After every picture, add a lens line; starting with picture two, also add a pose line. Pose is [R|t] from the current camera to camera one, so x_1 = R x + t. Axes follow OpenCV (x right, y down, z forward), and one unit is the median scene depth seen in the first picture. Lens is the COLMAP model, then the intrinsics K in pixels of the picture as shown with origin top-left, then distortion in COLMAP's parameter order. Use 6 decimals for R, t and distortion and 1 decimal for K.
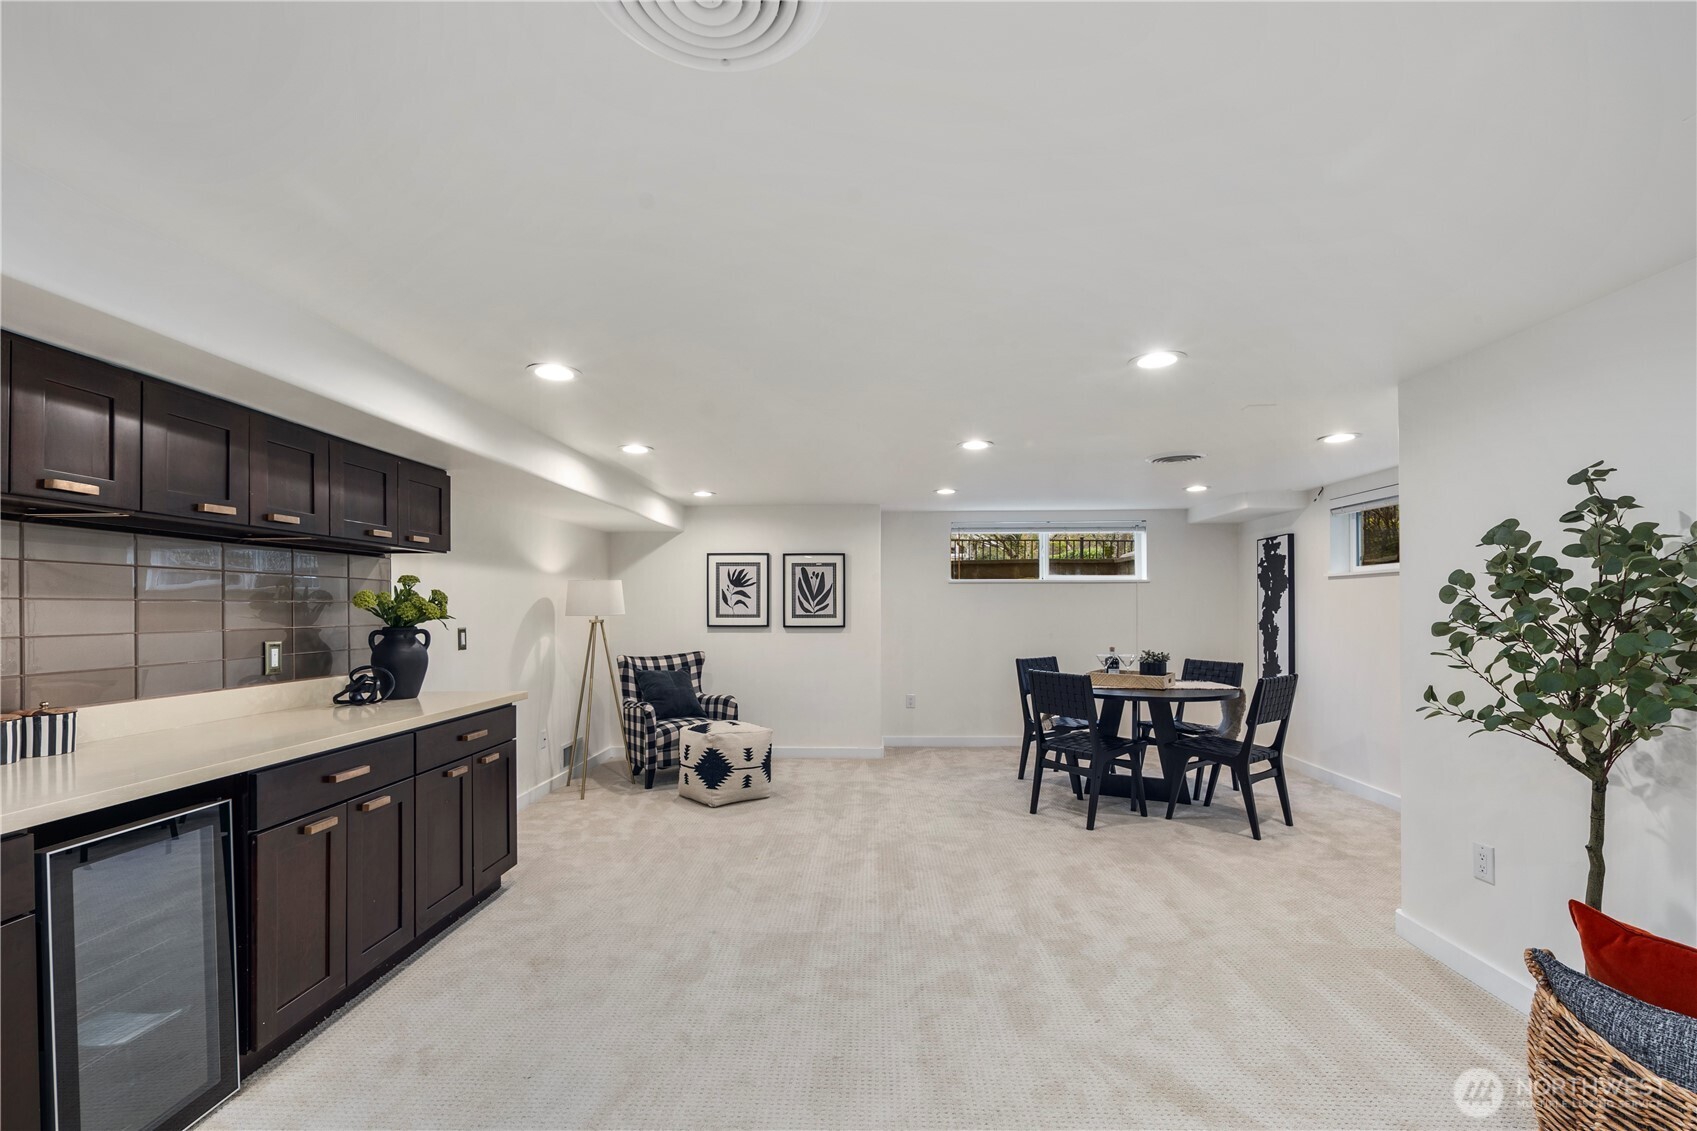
lens RADIAL K [[748.1, 0, 839.5], [0, 748.1, 595.9], [0, 0, 1]] dist [0.002295, -0.000122]
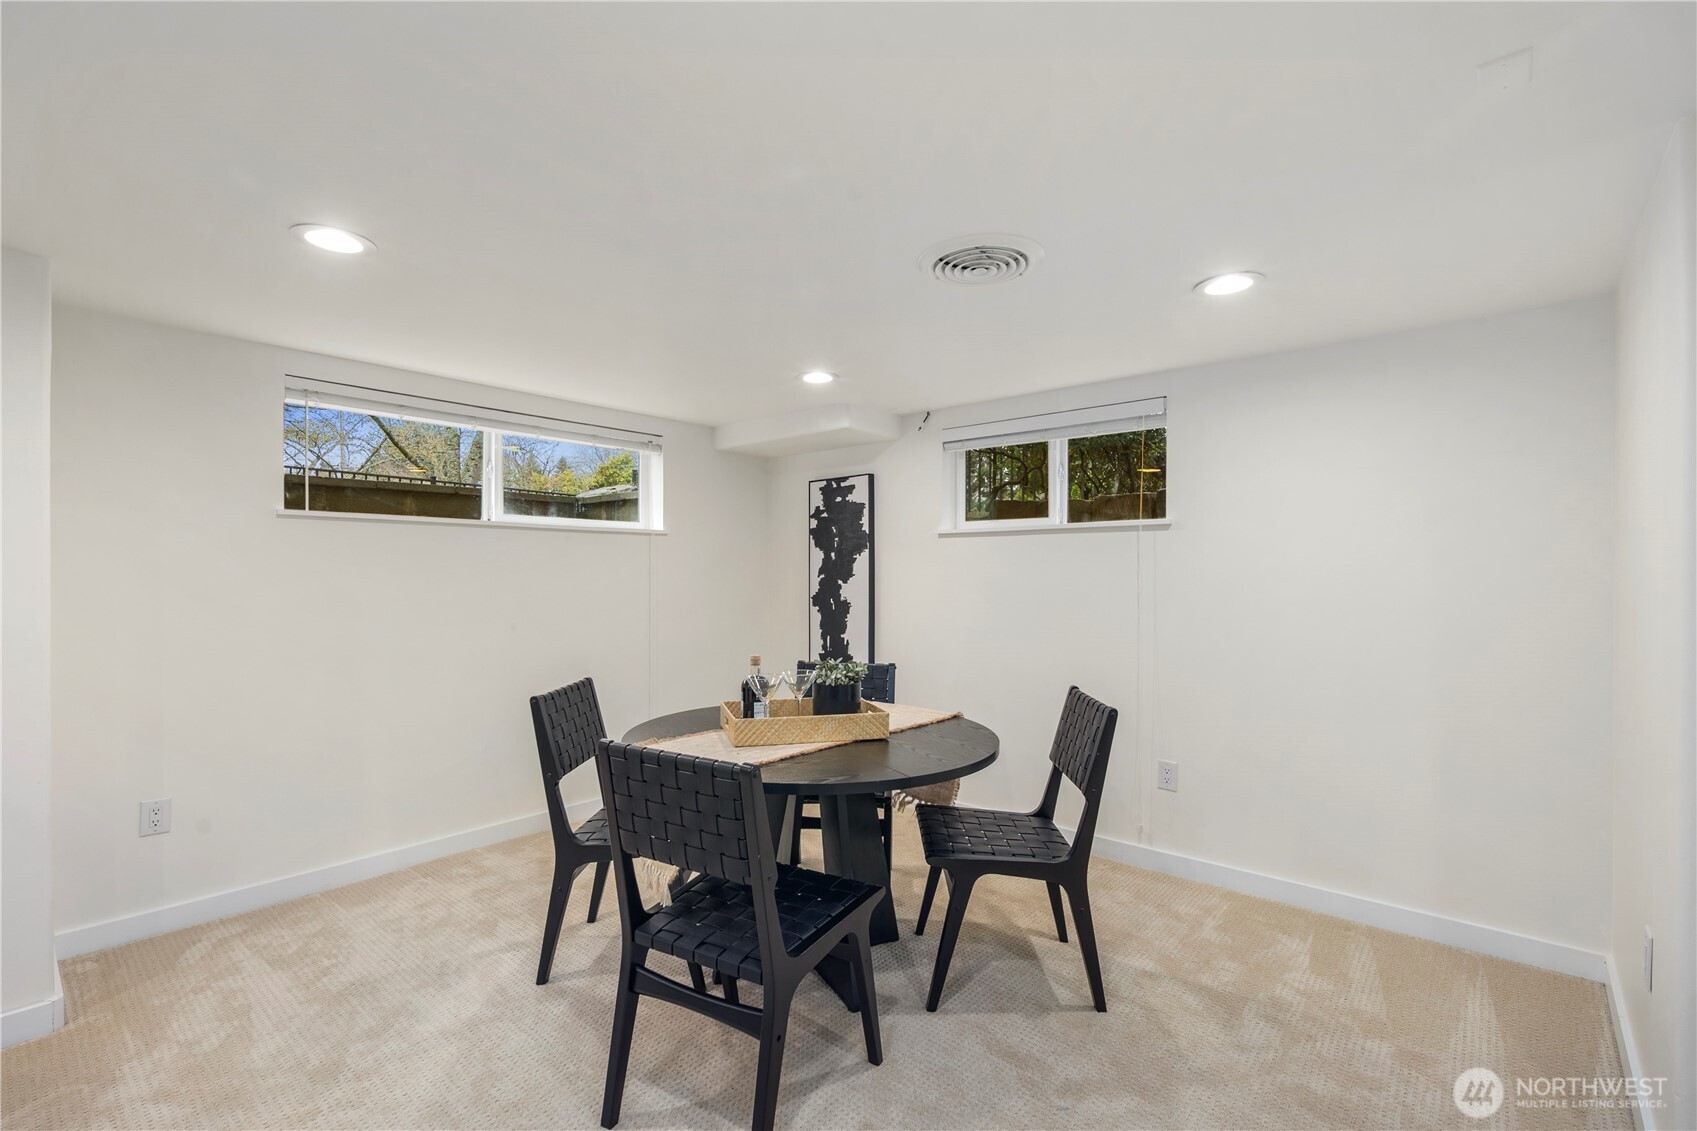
lens RADIAL K [[757.3, 0, 841.4], [0, 757.3, 571.0], [0, 0, 1]] dist [0.003155, 0.000308]
pose [[0.625510, 0.004867, 0.780201, 0.011234], [-0.014313, 0.999884, 0.005238, 0.007414], [-0.780085, -0.014444, 0.625507, 0.535789]]
